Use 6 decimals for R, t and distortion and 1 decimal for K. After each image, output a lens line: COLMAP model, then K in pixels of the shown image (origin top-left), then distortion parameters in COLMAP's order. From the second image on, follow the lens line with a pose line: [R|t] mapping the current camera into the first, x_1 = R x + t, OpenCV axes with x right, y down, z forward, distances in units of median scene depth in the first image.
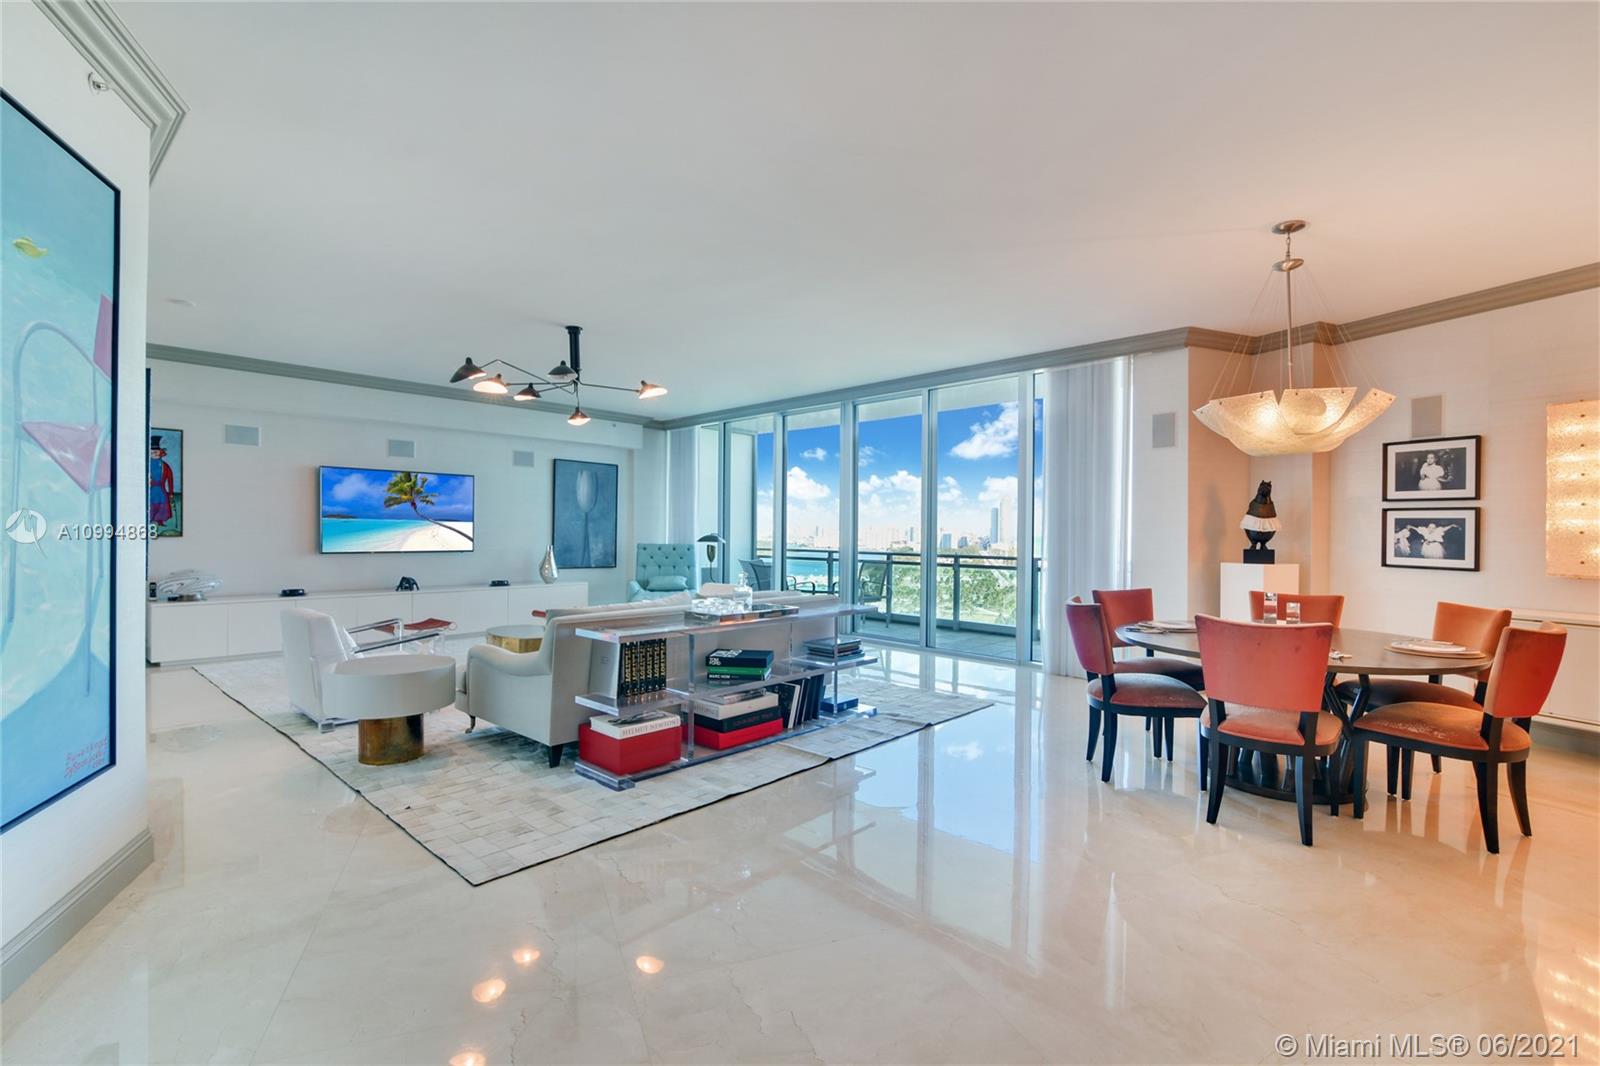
lens RADIAL K [[736.8, 0, 802.1], [0, 736.8, 538.2], [0, 0, 1]] dist [-0.018986, 0.001975]
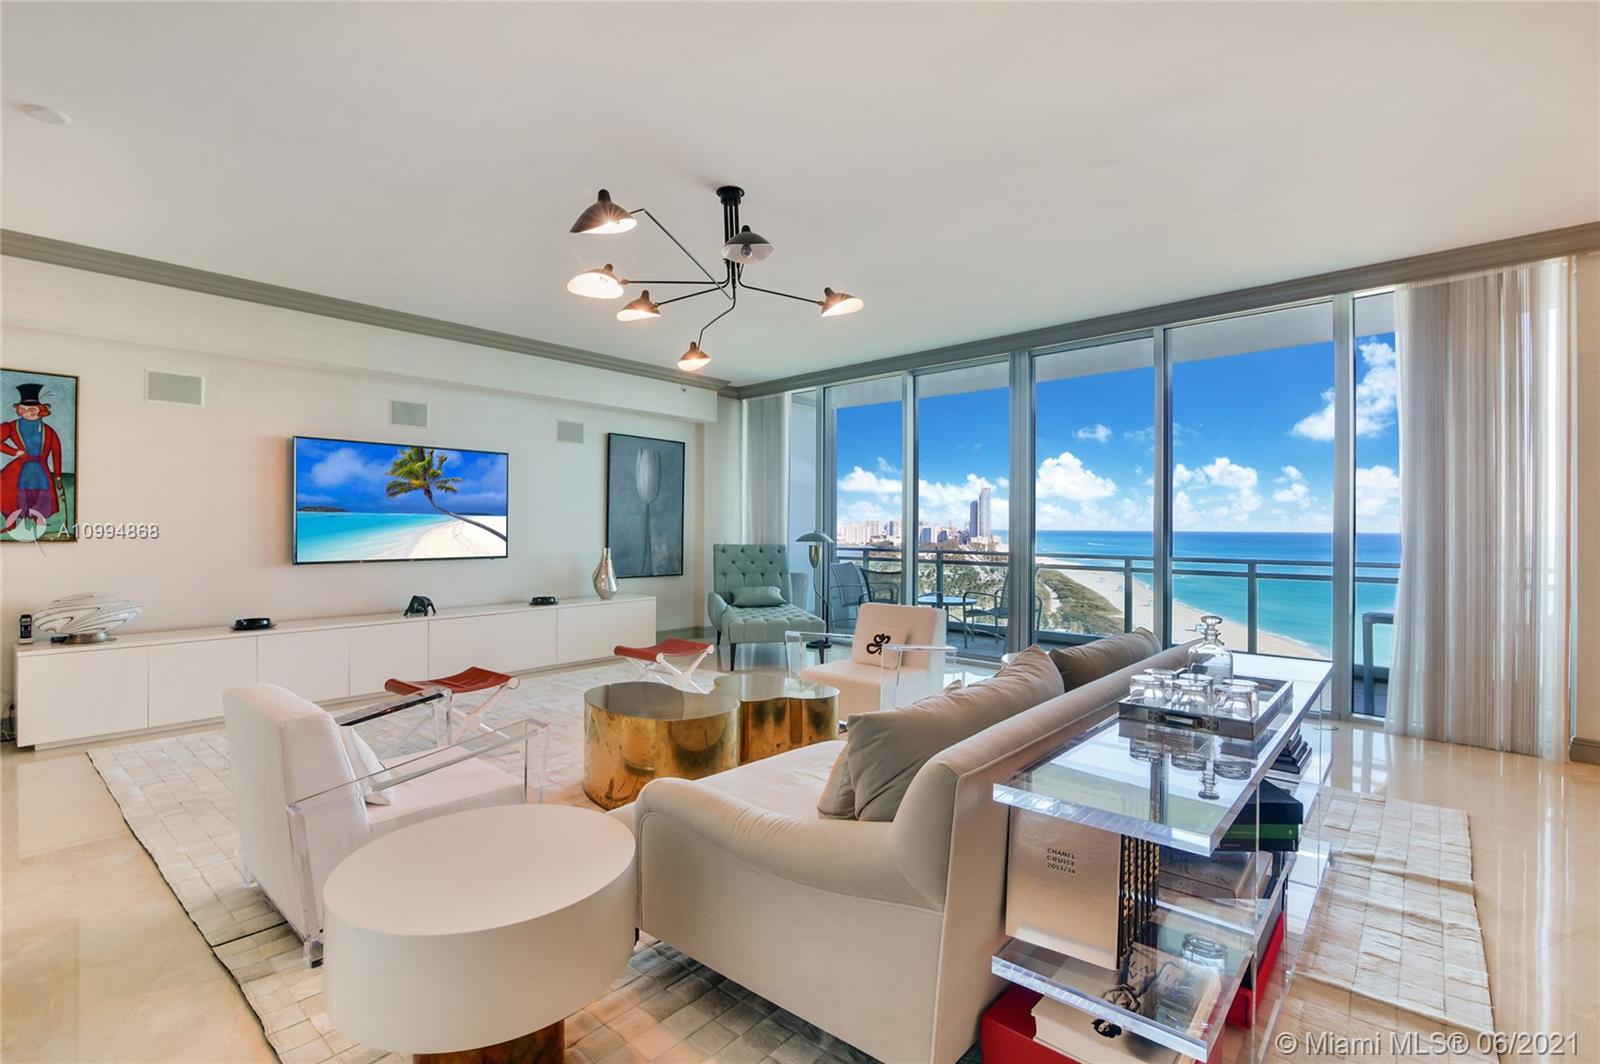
lens RADIAL K [[736.8, 0, 801.6], [0, 736.8, 527.4], [0, 0, 1]] dist [-0.018986, 0.001975]
pose [[0.999428, -0.006273, 0.033240, -0.202592], [0.006544, 0.999946, -0.008068, -0.004783], [-0.033188, 0.008281, 0.999415, 0.294878]]
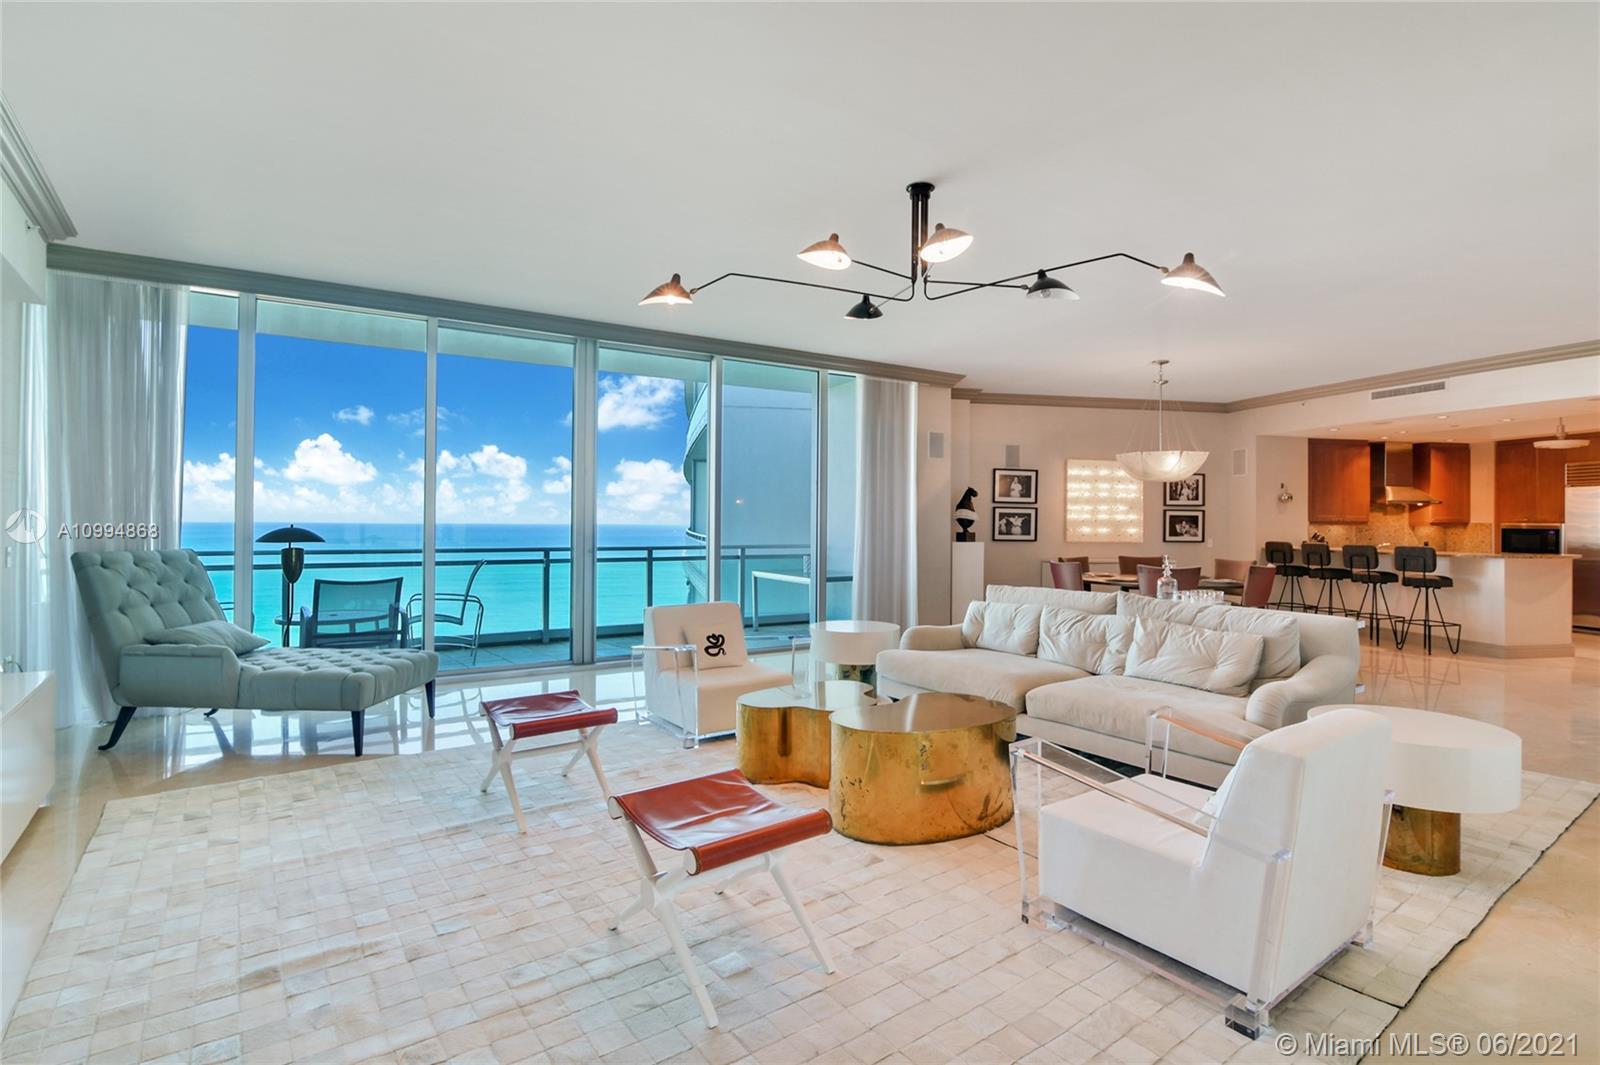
lens RADIAL K [[773.5, 0, 800.8], [0, 773.5, 519.7], [0, 0, 1]] dist [-0.001881, -0.002104]
pose [[0.207215, -0.009560, 0.978249, -0.701532], [0.000190, 0.999953, 0.009731, -0.018519], [-0.978295, -0.001830, 0.207207, 0.708802]]
